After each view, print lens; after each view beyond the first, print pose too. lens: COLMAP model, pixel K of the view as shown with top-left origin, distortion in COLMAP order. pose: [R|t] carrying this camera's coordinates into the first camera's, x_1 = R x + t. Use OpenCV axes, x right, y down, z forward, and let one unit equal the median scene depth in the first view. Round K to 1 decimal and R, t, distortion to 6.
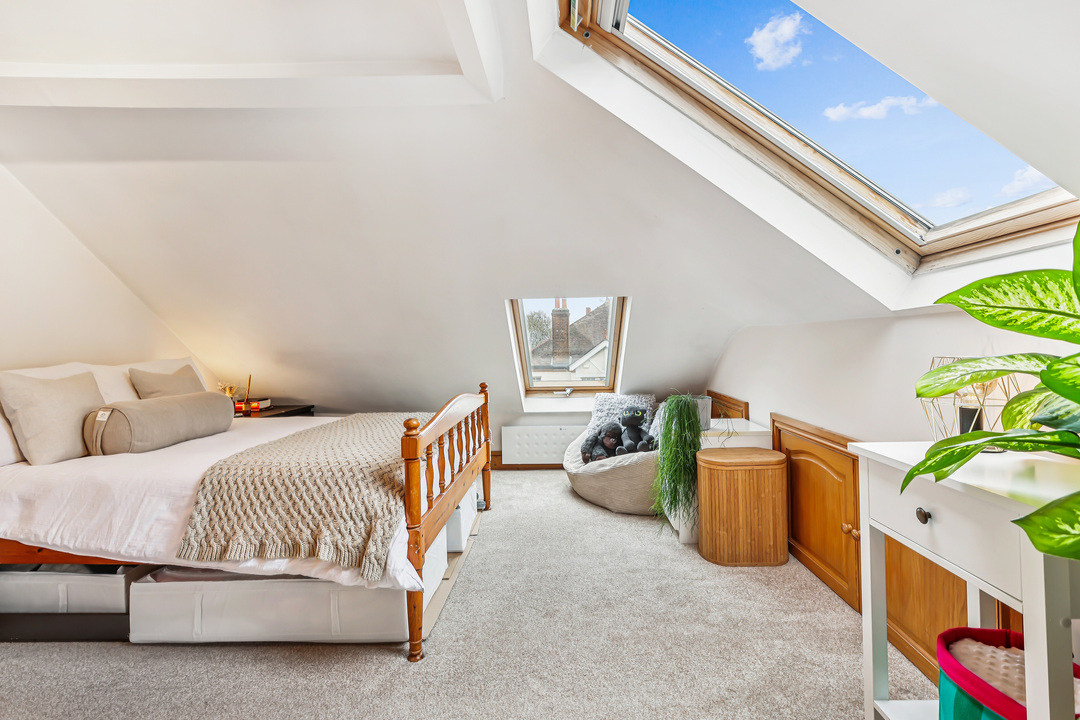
lens RADIAL K [[496.5, 0, 536.0], [0, 496.5, 348.2], [0, 0, 1]] dist [-0.022438, 0.011581]
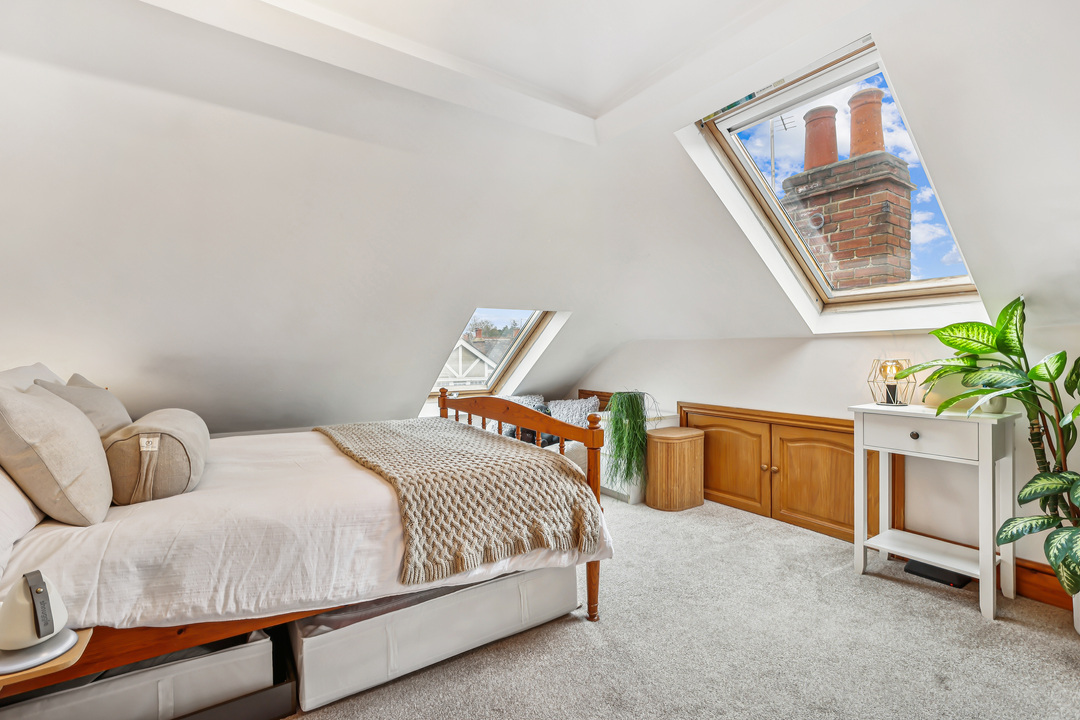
lens RADIAL K [[496.5, 0, 536.0], [0, 496.5, 348.2], [0, 0, 1]] dist [-0.022438, 0.011581]
pose [[0.813860, 0.019241, 0.580743, -1.030570], [-0.016545, 0.999814, -0.009940, -0.003510], [-0.580826, -0.001518, 0.814026, 0.116852]]
